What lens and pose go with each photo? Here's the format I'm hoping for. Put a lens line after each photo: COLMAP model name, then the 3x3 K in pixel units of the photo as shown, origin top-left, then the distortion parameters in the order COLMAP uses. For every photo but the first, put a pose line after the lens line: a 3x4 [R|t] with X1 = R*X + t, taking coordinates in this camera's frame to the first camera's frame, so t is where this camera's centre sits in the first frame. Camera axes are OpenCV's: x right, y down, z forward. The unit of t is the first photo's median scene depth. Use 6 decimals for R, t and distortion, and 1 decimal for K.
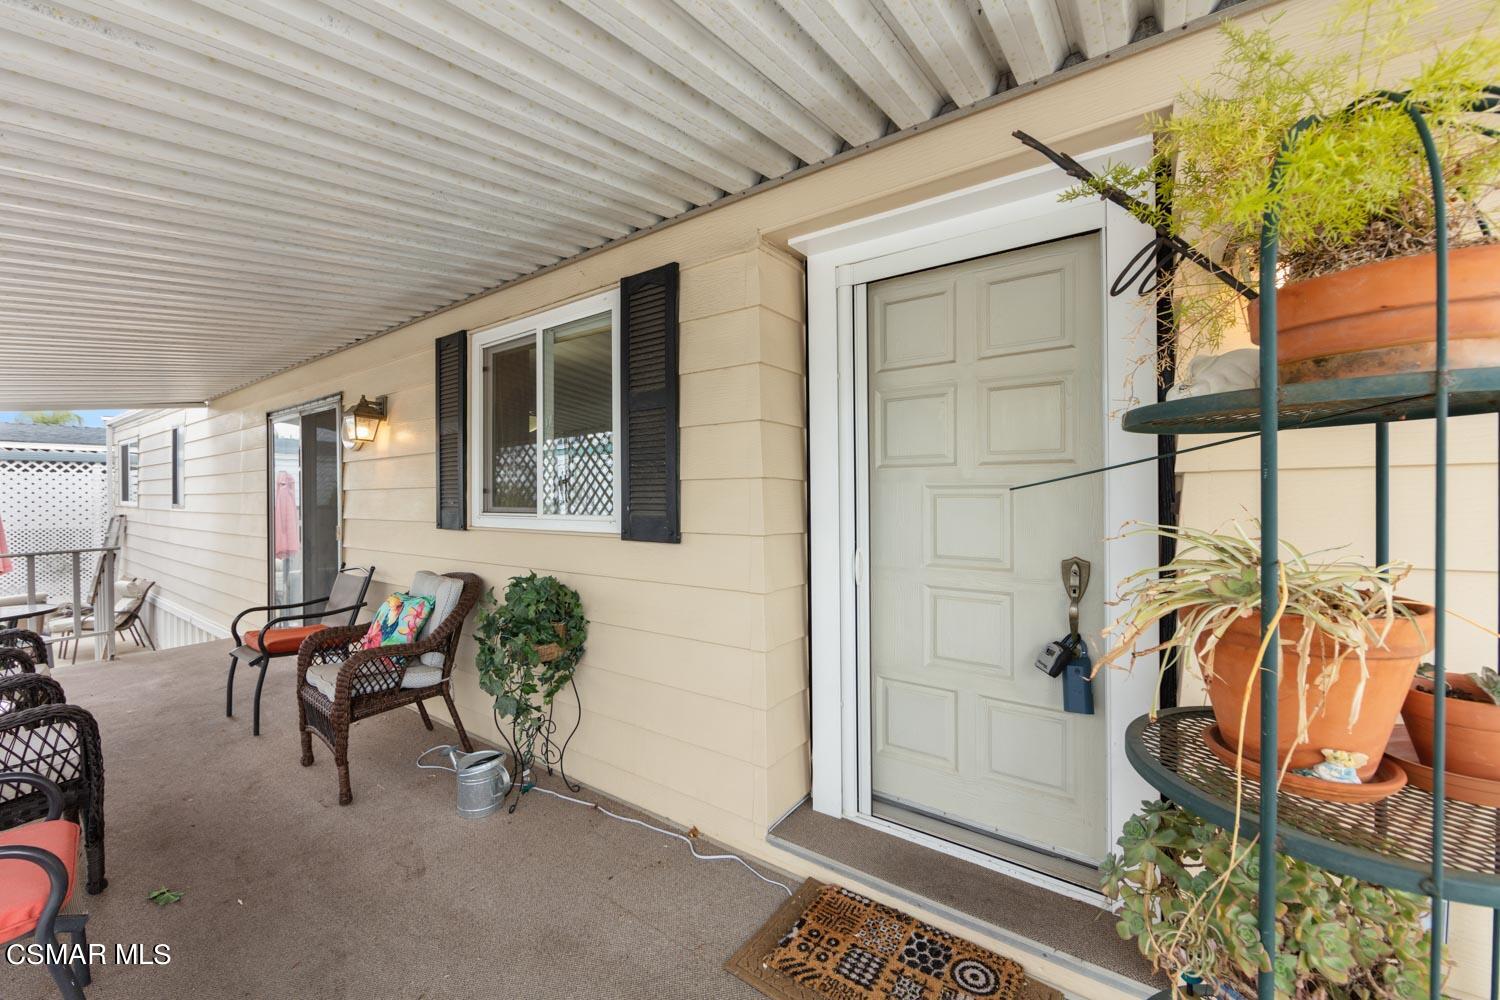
lens RADIAL K [[590.1, 0, 746.2], [0, 590.1, 496.6], [0, 0, 1]] dist [-0.002397, -0.000197]
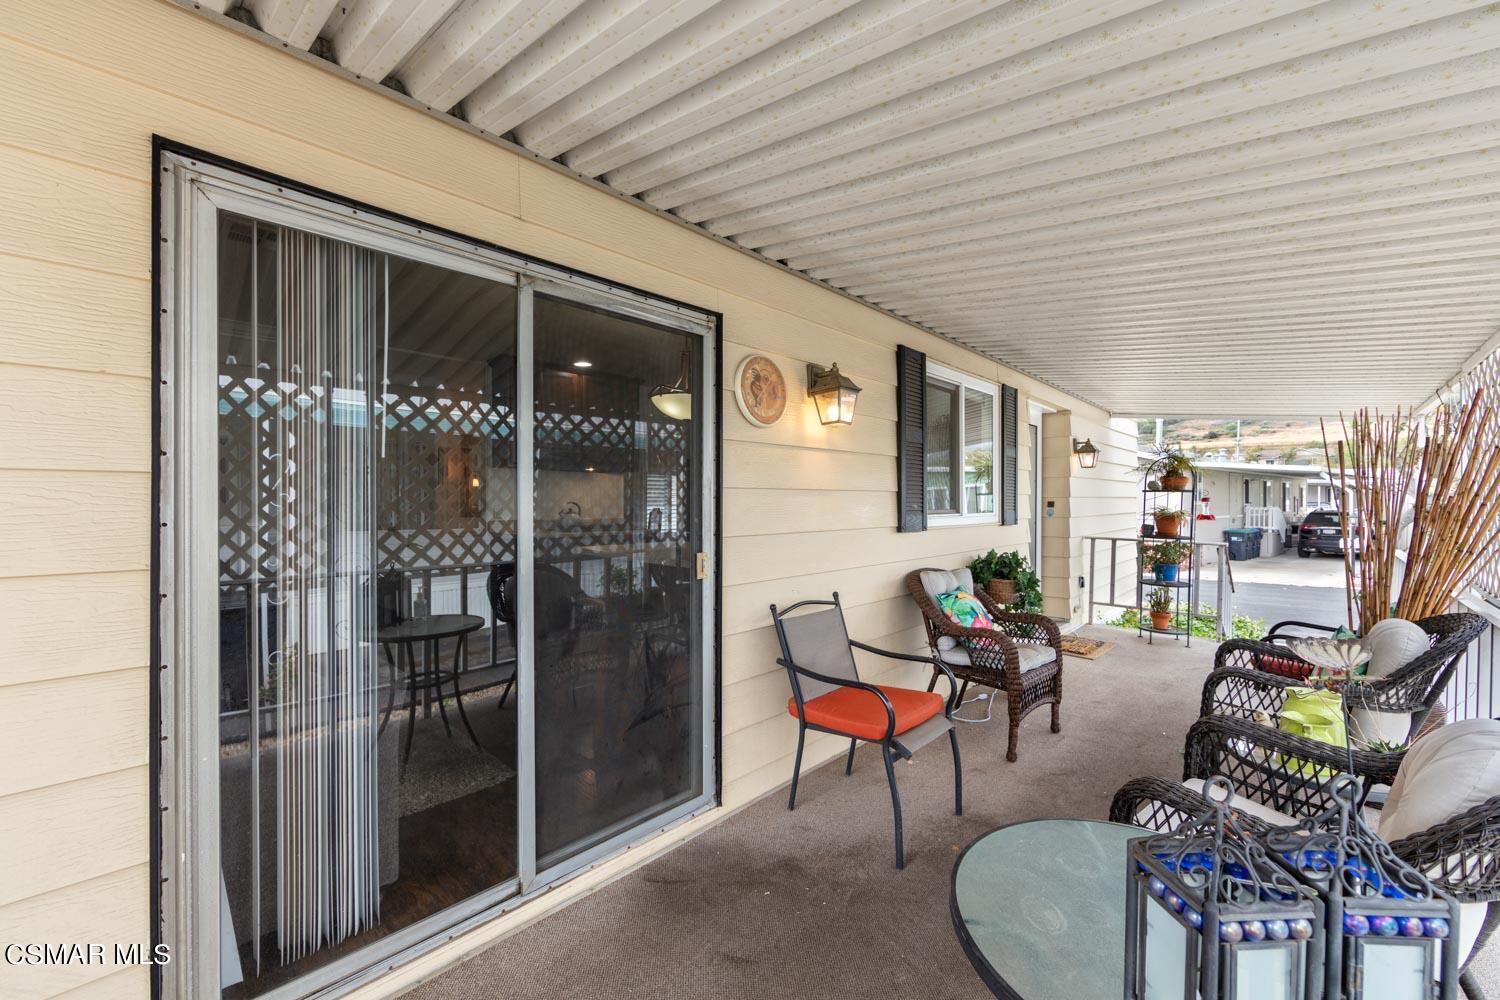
lens RADIAL K [[590.1, 0, 744.6], [0, 590.1, 504.7], [0, 0, 1]] dist [-0.002397, -0.000197]
pose [[0.138410, 0.009010, 0.990334, -0.823007], [0.010415, 0.999890, -0.010552, 0.007634], [-0.990320, 0.011775, 0.138300, 0.595650]]
